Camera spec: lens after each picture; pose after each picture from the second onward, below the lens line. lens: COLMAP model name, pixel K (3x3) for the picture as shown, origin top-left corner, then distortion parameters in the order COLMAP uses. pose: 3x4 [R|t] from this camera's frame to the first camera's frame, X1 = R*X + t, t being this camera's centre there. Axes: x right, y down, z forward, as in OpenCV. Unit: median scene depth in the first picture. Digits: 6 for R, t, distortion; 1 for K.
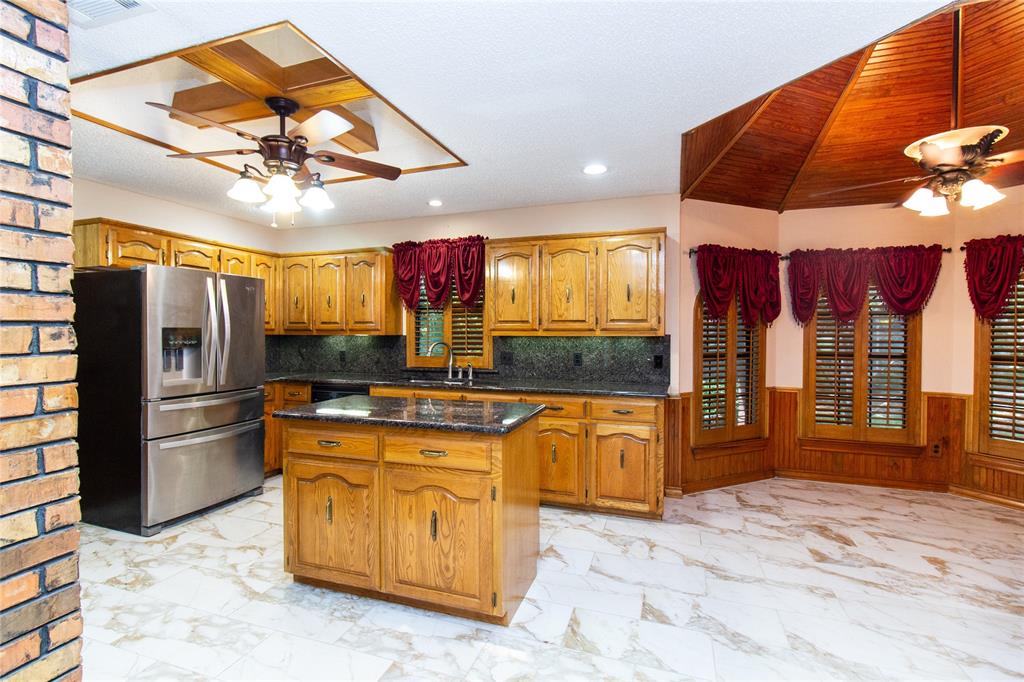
lens RADIAL K [[470.6, 0, 510.0], [0, 470.6, 338.0], [0, 0, 1]] dist [0.000231, 0.001005]
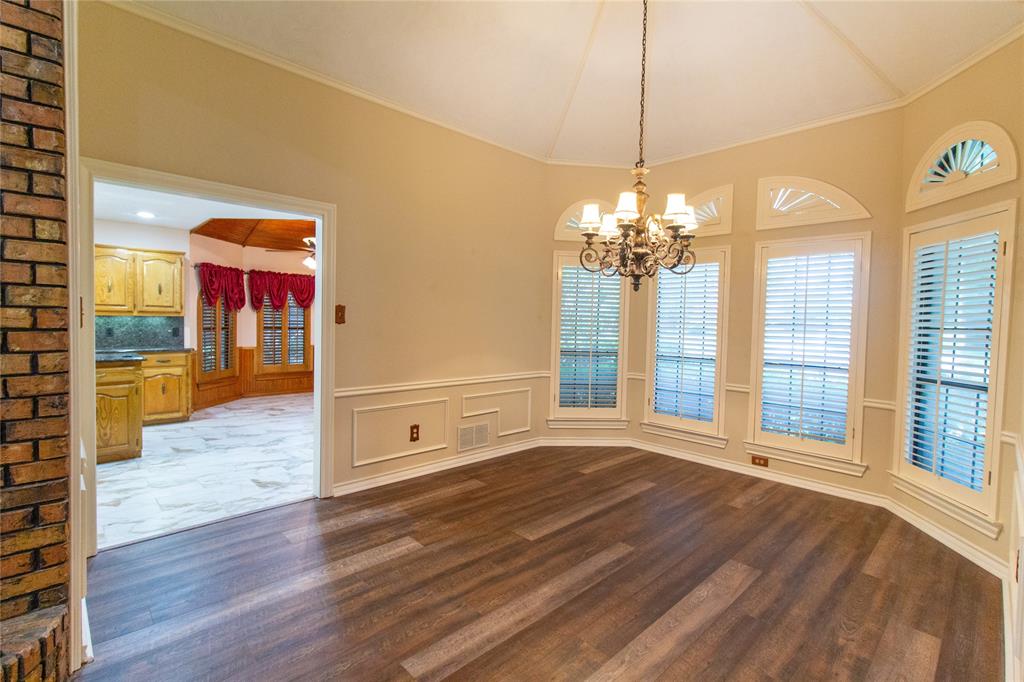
lens RADIAL K [[470.6, 0, 509.6], [0, 470.6, 336.3], [0, 0, 1]] dist [0.000231, 0.001005]
pose [[0.445106, -0.021591, 0.895218, -0.606649], [-0.004125, 0.999649, 0.026161, 0.016974], [-0.895468, -0.015337, 0.444861, -0.724567]]
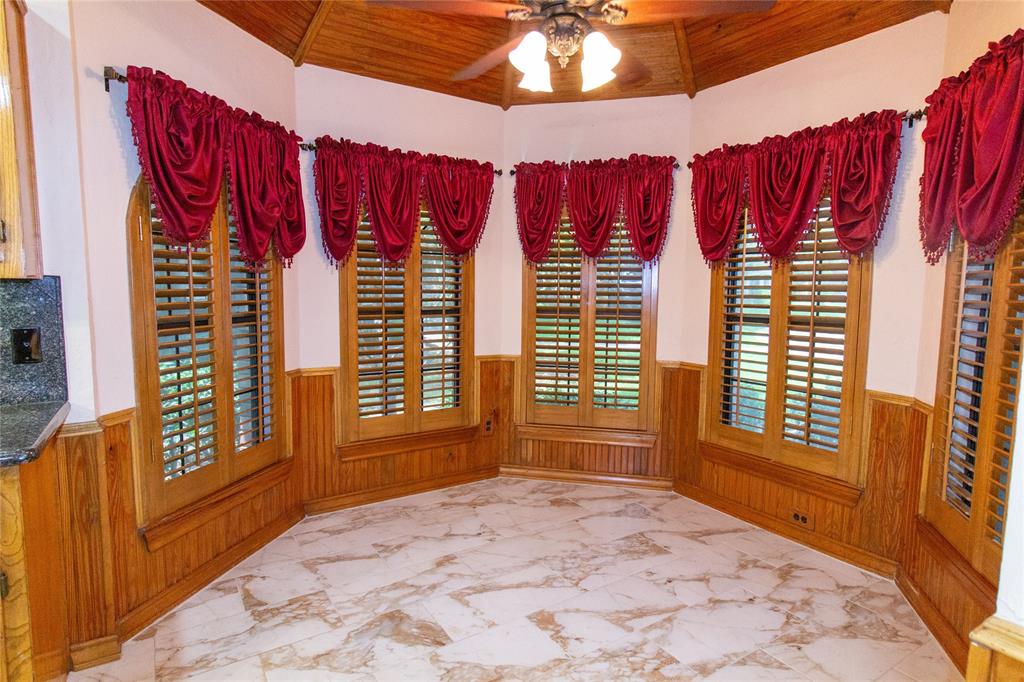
lens RADIAL K [[556.5, 0, 509.7], [0, 556.5, 339.2], [0, 0, 1]] dist [0.000711, 0.002753]
pose [[0.612624, -0.072569, 0.787036, 0.195720], [0.000175, 0.995788, 0.091681, 0.002807], [-0.790375, -0.056028, 0.610056, 0.404808]]
